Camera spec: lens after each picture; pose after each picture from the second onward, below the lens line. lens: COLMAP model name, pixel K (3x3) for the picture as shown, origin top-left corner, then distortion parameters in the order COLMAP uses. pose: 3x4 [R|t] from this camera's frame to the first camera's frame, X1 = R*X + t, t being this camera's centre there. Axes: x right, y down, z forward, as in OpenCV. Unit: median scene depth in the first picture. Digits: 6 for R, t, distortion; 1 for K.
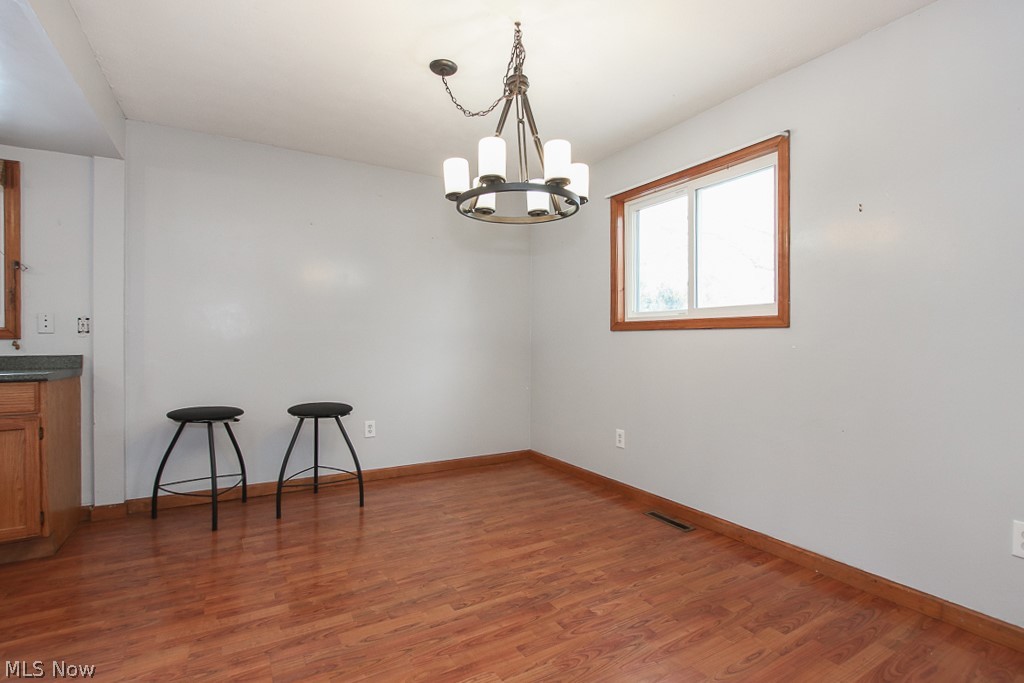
lens RADIAL K [[477.2, 0, 510.2], [0, 477.2, 339.8], [0, 0, 1]] dist [-0.001141, -0.000189]
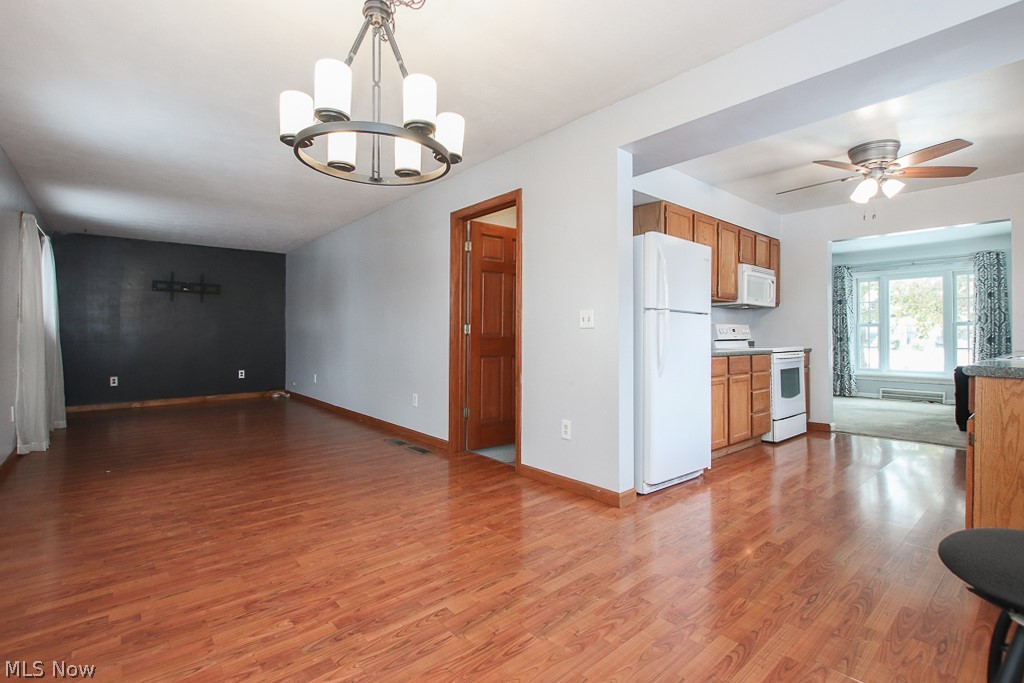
lens RADIAL K [[477.2, 0, 513.1], [0, 477.2, 338.1], [0, 0, 1]] dist [-0.001141, -0.000189]
pose [[-0.984029, 0.000083, -0.178006, -0.078477], [-0.001018, 0.999981, 0.006095, 0.024359], [0.178003, 0.006179, -0.984011, 1.963956]]
